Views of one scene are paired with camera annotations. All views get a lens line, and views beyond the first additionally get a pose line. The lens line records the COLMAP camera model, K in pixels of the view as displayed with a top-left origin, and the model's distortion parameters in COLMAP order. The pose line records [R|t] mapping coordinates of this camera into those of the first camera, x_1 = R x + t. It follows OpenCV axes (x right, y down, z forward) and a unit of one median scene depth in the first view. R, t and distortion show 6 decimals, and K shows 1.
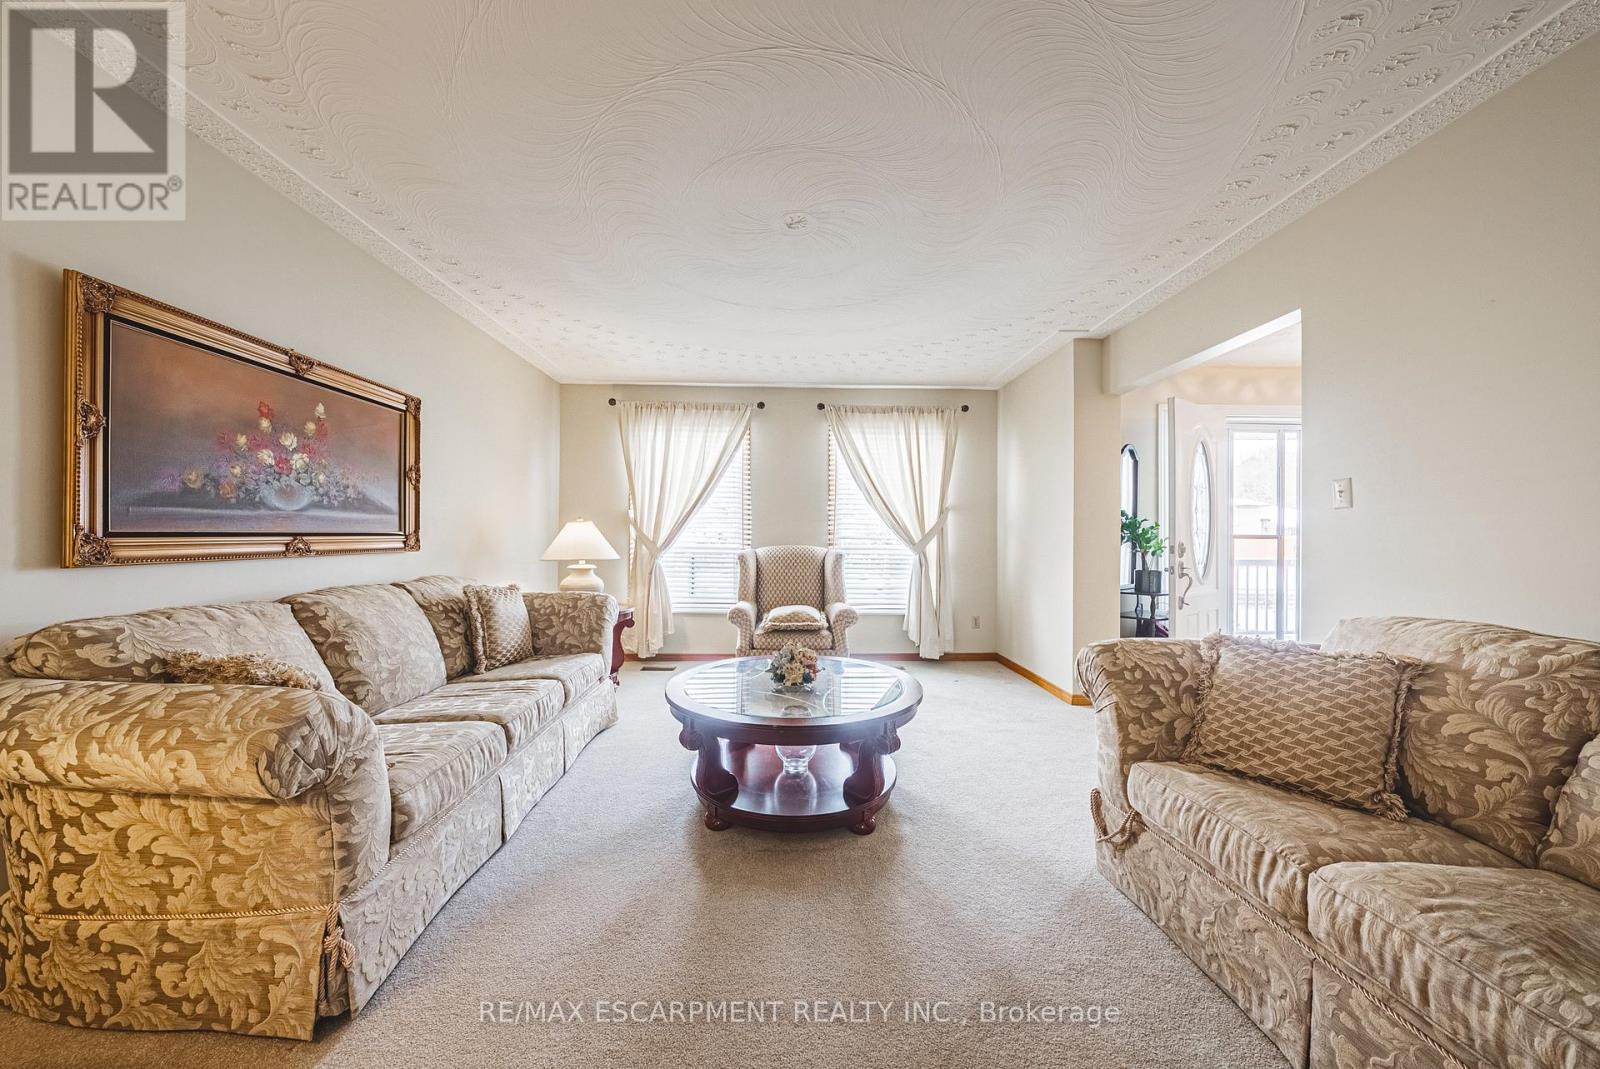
lens RADIAL K [[554.2, 0, 800.1], [0, 554.2, 537.9], [0, 0, 1]] dist [-0.010074, 0.000076]
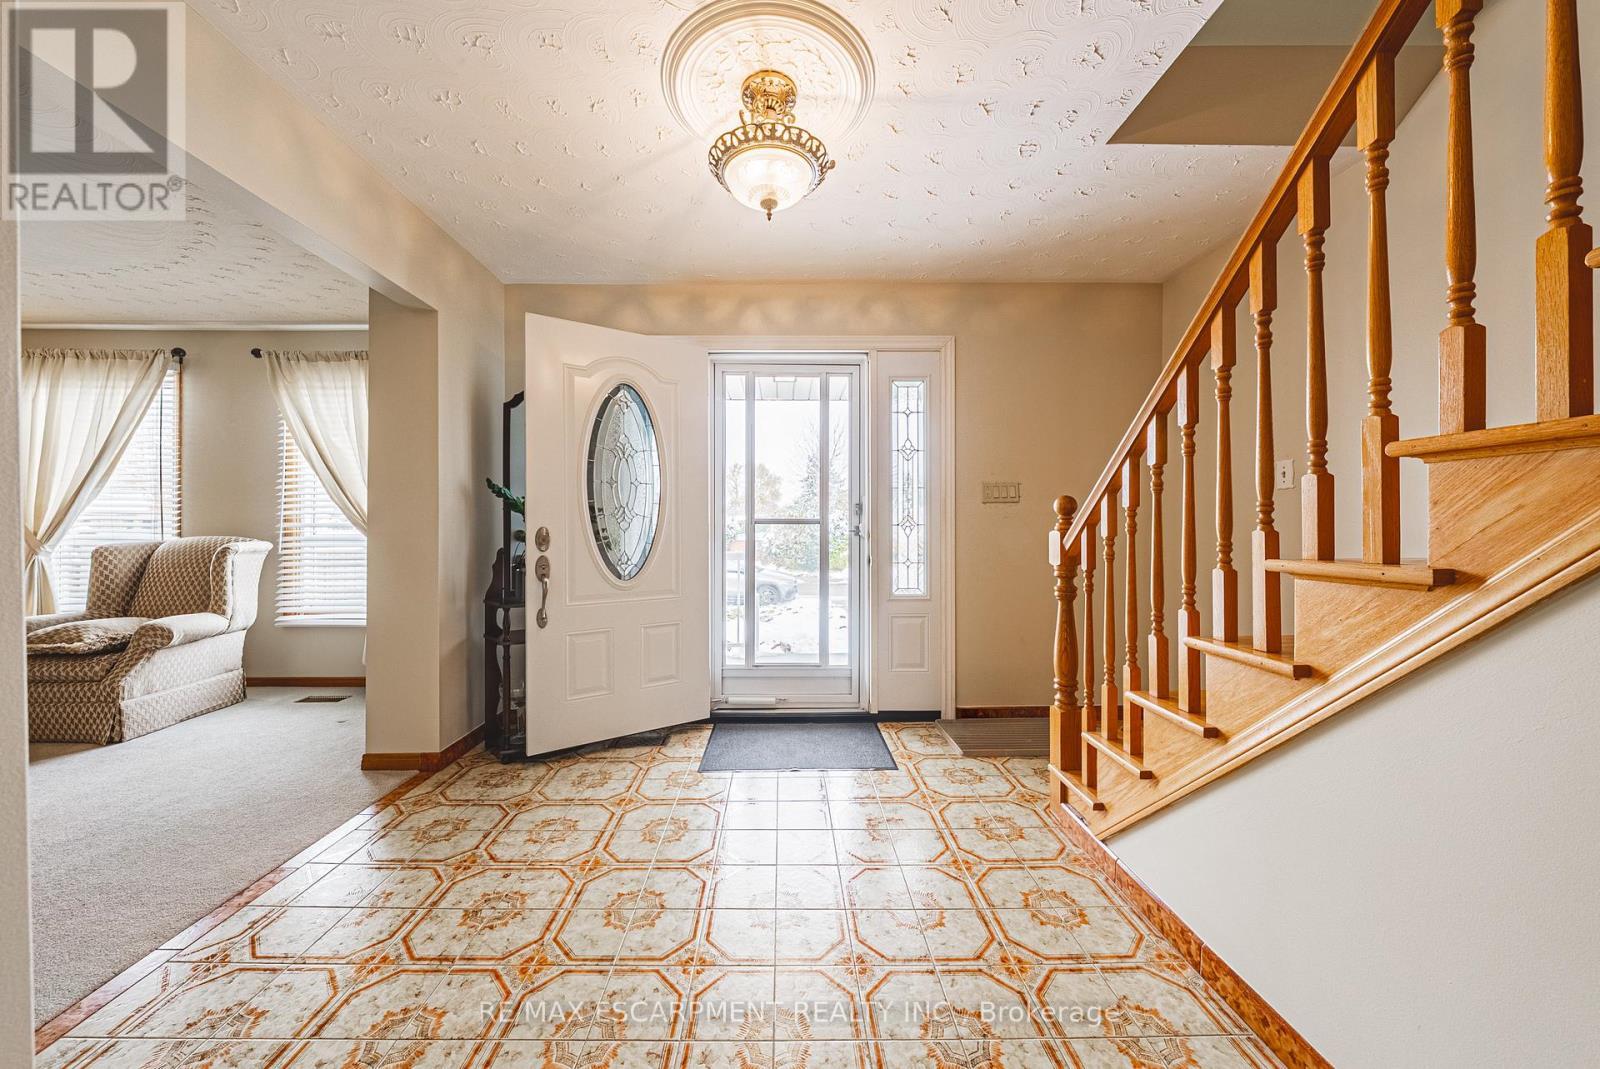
lens RADIAL K [[554.2, 0, 794.8], [0, 554.2, 531.7], [0, 0, 1]] dist [-0.010074, 0.000076]
pose [[0.999976, -0.004540, -0.005143, 0.786363], [0.004530, 0.999988, -0.001909, 0.011888], [0.005151, 0.001885, 0.999985, 0.259105]]
